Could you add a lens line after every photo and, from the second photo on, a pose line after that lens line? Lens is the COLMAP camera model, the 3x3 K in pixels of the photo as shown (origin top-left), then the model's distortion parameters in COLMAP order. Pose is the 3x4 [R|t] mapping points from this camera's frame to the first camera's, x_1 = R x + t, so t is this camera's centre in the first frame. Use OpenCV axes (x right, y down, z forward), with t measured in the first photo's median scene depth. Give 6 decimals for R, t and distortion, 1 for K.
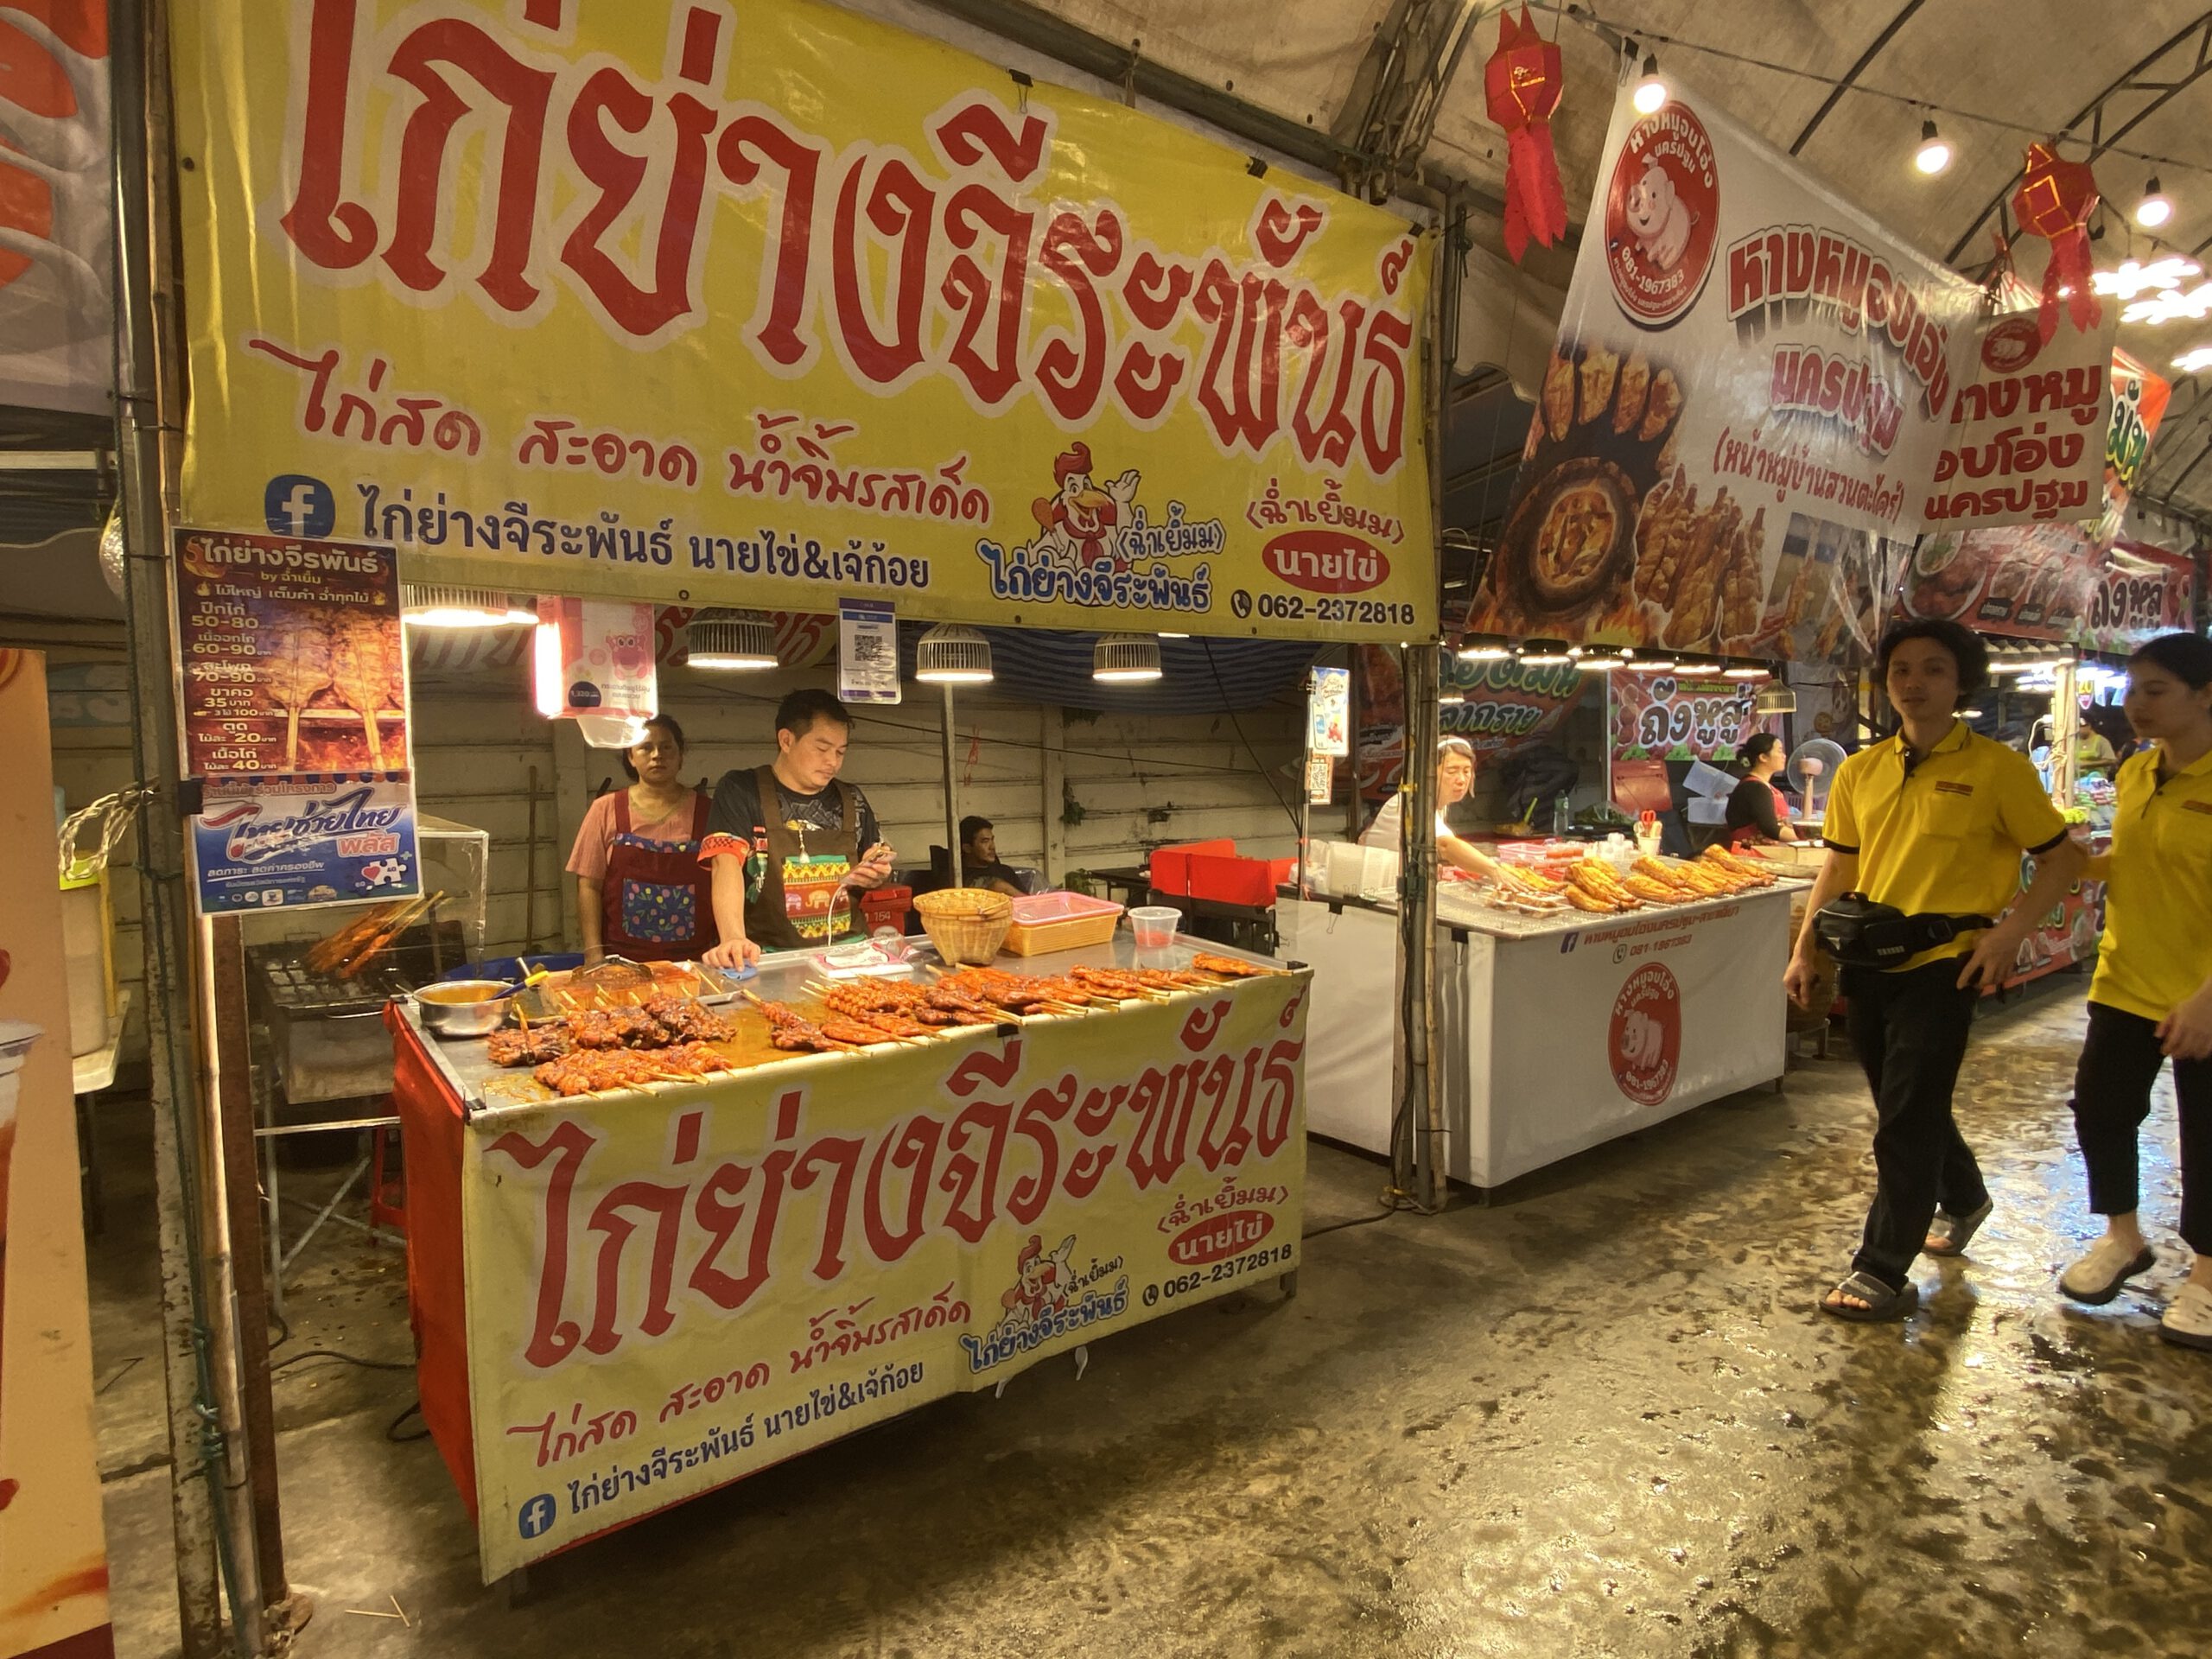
lens RADIAL K [[1166.7, 0, 1102.3], [0, 1166.7, 792.9], [0, 0, 1]] dist [0.084560, -0.051667]
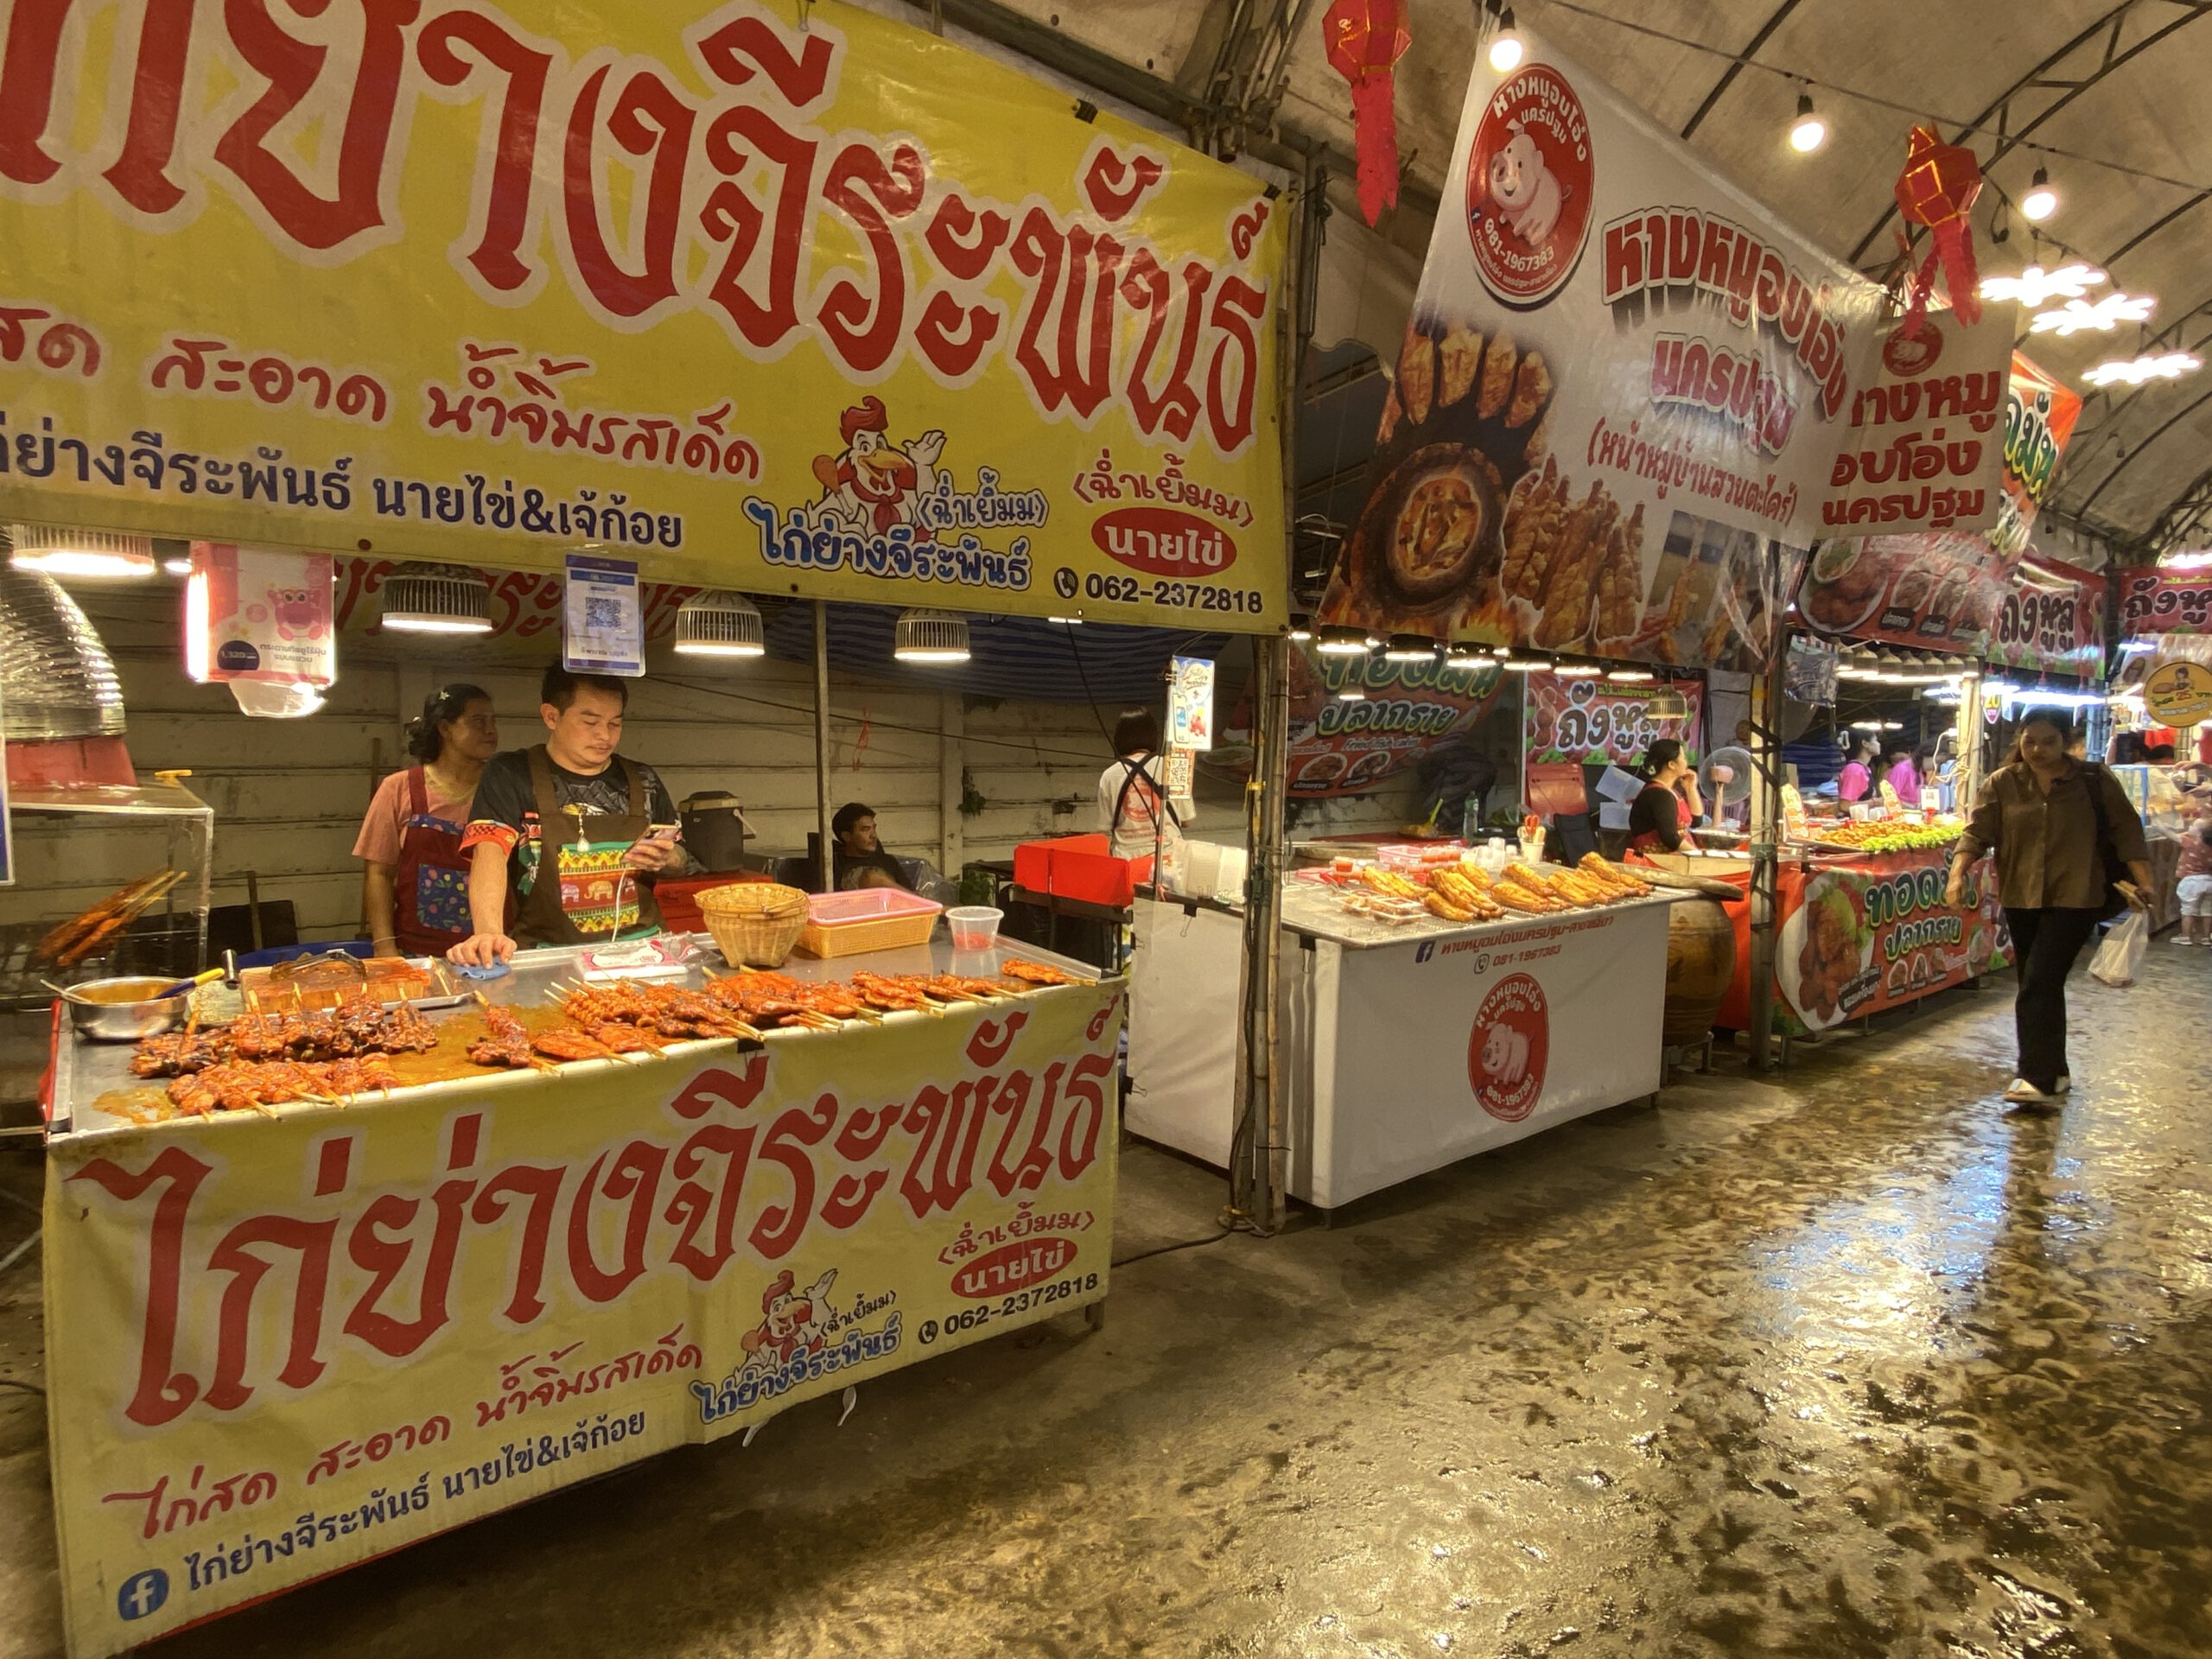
lens RADIAL K [[1144.2, 0, 1111.9], [0, 1144.2, 786.7], [0, 0, 1]] dist [0.082075, -0.058304]
pose [[0.999456, 0.025442, 0.020973, 0.141616], [-0.025517, 0.999669, 0.003350, -0.004222], [-0.020881, -0.003883, 0.999774, 0.089360]]
